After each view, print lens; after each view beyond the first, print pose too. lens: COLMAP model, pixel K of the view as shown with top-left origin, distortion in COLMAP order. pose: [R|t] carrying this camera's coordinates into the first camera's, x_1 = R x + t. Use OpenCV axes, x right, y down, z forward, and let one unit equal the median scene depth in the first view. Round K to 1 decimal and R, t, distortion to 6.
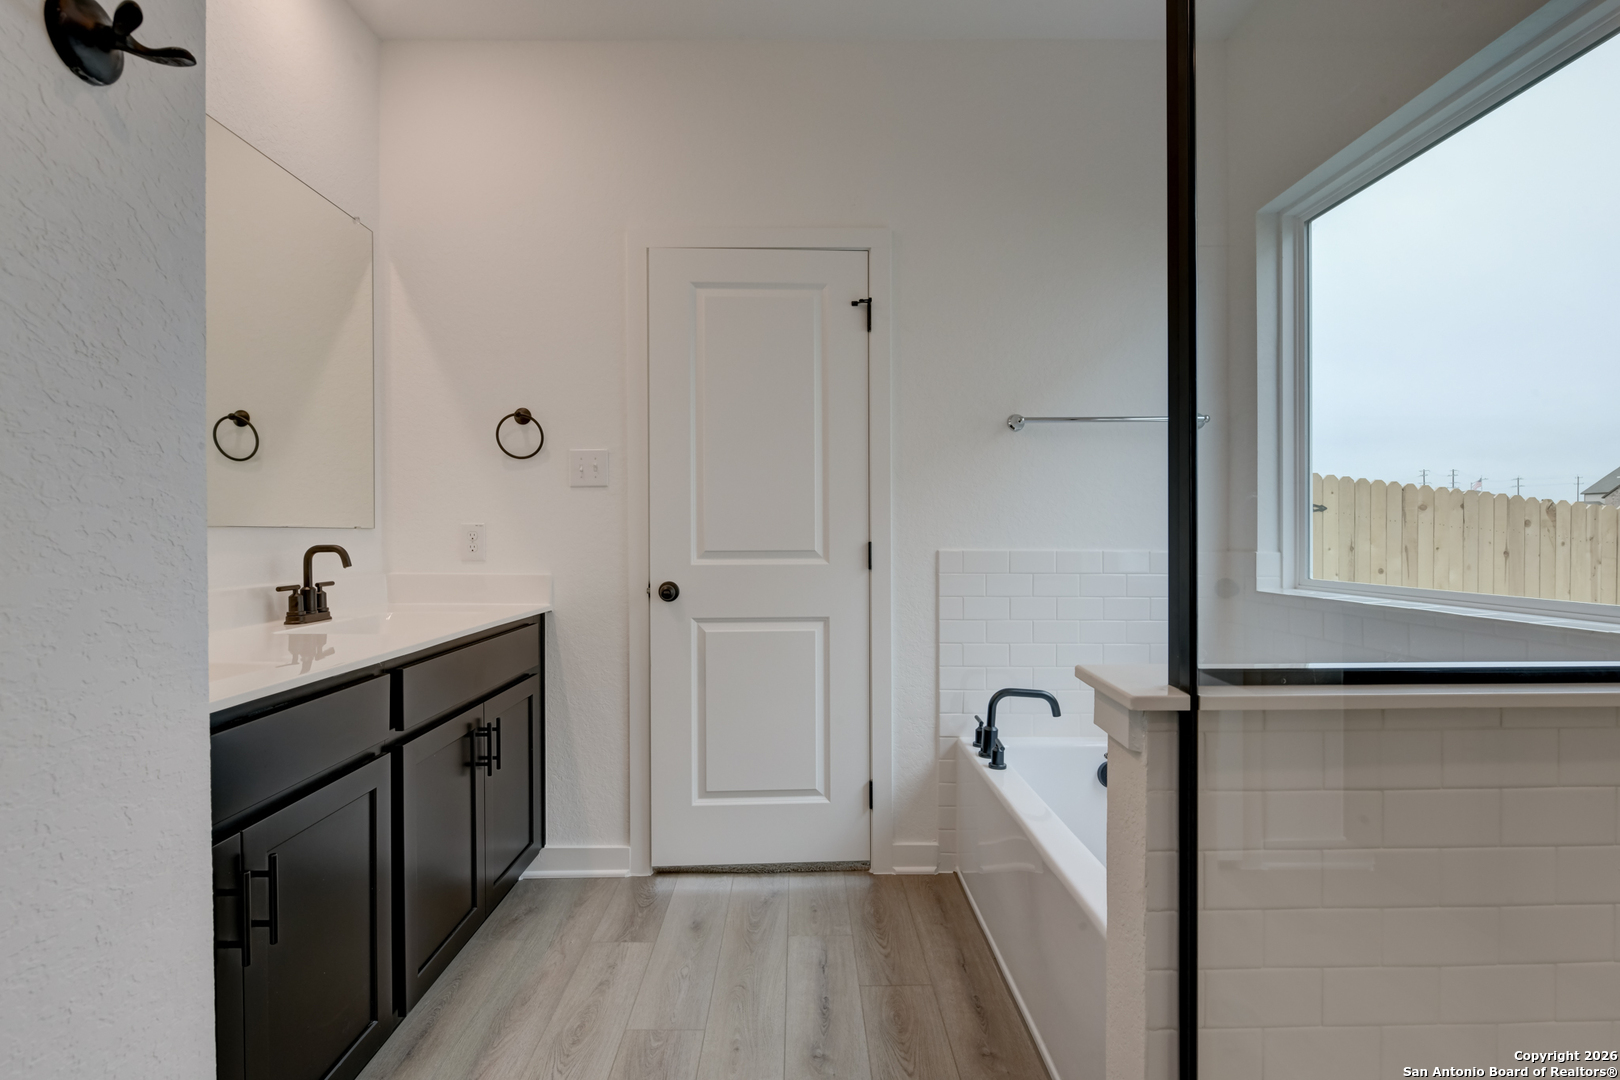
lens RADIAL K [[820.2, 0, 809.2], [0, 820.2, 532.4], [0, 0, 1]] dist [-0.003081, -0.001804]
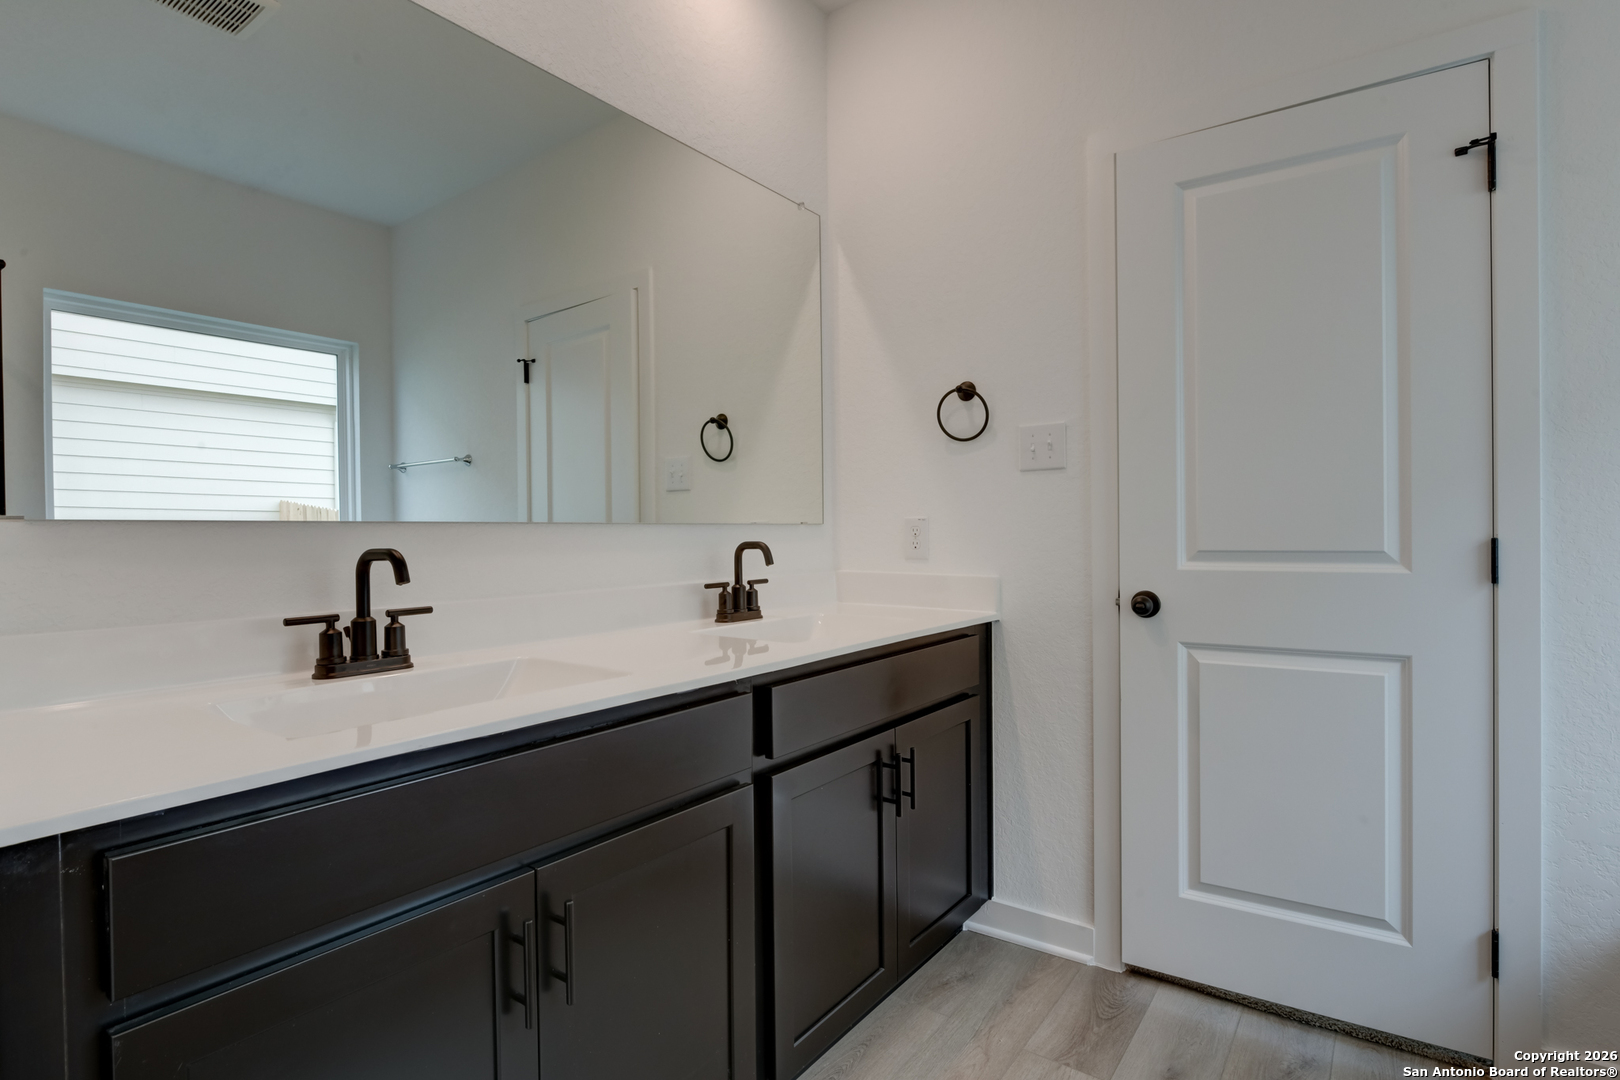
lens RADIAL K [[820.2, 0, 800.3], [0, 820.2, 535.9], [0, 0, 1]] dist [-0.003081, -0.001804]
pose [[0.798568, -0.000765, -0.601905, 0.028658], [0.007649, 0.999931, 0.008877, 0.000528], [0.601856, -0.011693, 0.798519, 0.211913]]
